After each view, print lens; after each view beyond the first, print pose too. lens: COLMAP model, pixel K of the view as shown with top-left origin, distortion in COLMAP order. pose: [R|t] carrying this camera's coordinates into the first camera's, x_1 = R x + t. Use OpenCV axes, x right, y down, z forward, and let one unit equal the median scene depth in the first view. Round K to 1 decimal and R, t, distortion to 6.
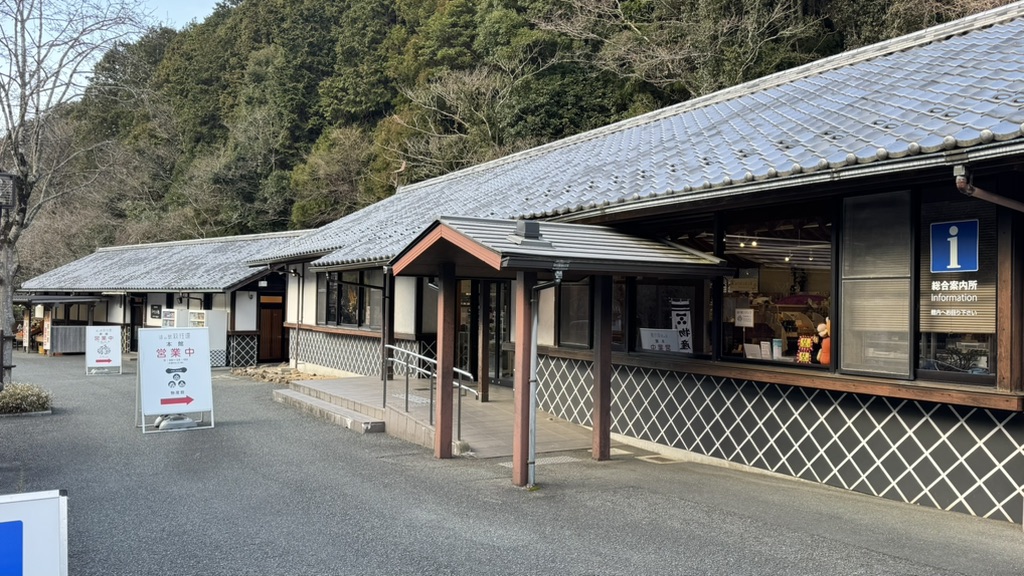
lens RADIAL K [[868.9, 0, 514.6], [0, 868.9, 290.7], [0, 0, 1]] dist [0.099489, -0.061025]
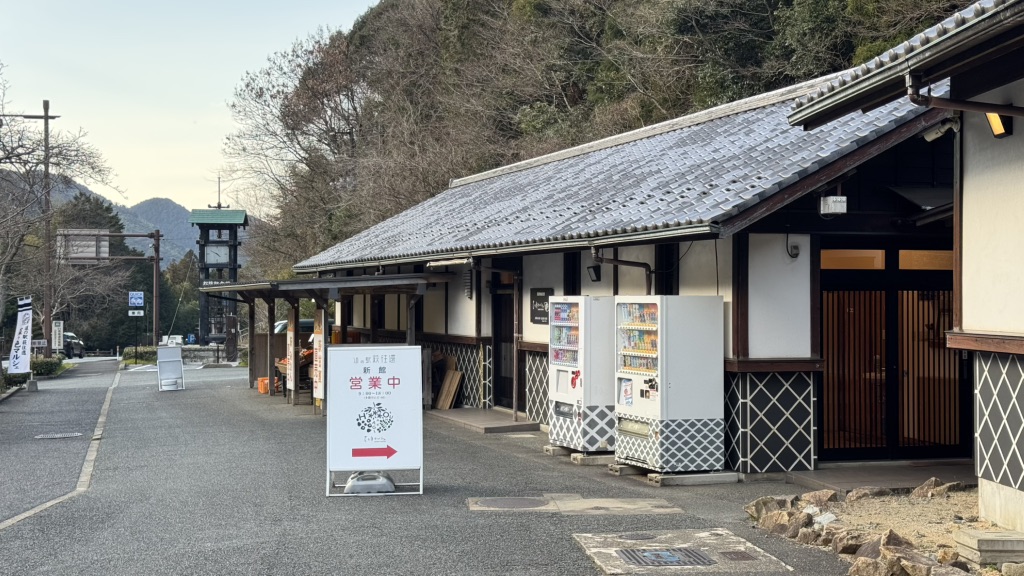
lens RADIAL K [[1075.3, 0, 513.5], [0, 1075.3, 289.2], [0, 0, 1]] dist [-0.007863, 0.000000]
pose [[0.884229, -0.026729, -0.466288, -0.209084], [0.024204, 0.999642, -0.011404, 0.022418], [0.466426, -0.001203, 0.884559, 0.608209]]
